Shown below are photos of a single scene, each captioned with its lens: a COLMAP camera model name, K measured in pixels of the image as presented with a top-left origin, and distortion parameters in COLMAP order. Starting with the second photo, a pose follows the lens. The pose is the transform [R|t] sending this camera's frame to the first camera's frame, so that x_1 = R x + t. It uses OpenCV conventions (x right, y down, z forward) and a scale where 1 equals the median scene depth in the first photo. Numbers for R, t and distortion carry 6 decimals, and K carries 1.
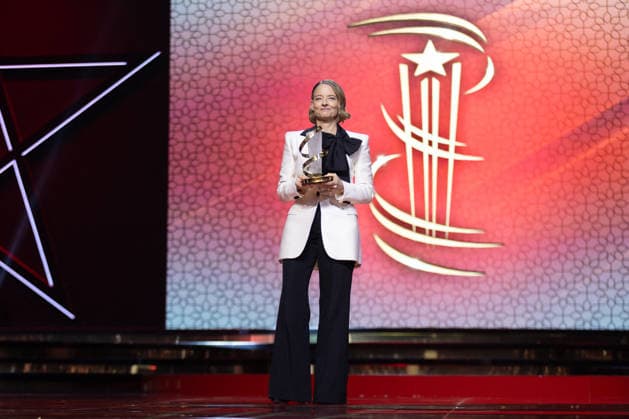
lens RADIAL K [[2785.3, 0, 314.5], [0, 2785.3, 209.5], [0, 0, 1]] dist [-0.001661, -7.090072]
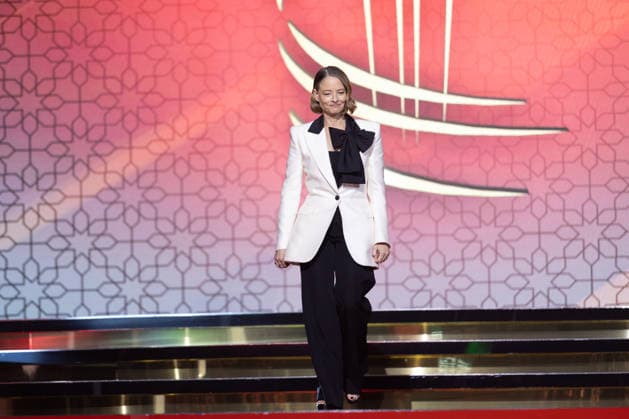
lens RADIAL K [[2606.4, 0, 314.5], [0, 2606.4, 209.5], [0, 0, 1]] dist [-0.164929, -0.621457]
pose [[0.999761, -0.019563, -0.009792, 0.029618], [0.019518, 0.999798, -0.004716, 0.027279], [0.009882, 0.004524, 0.999941, 0.561669]]
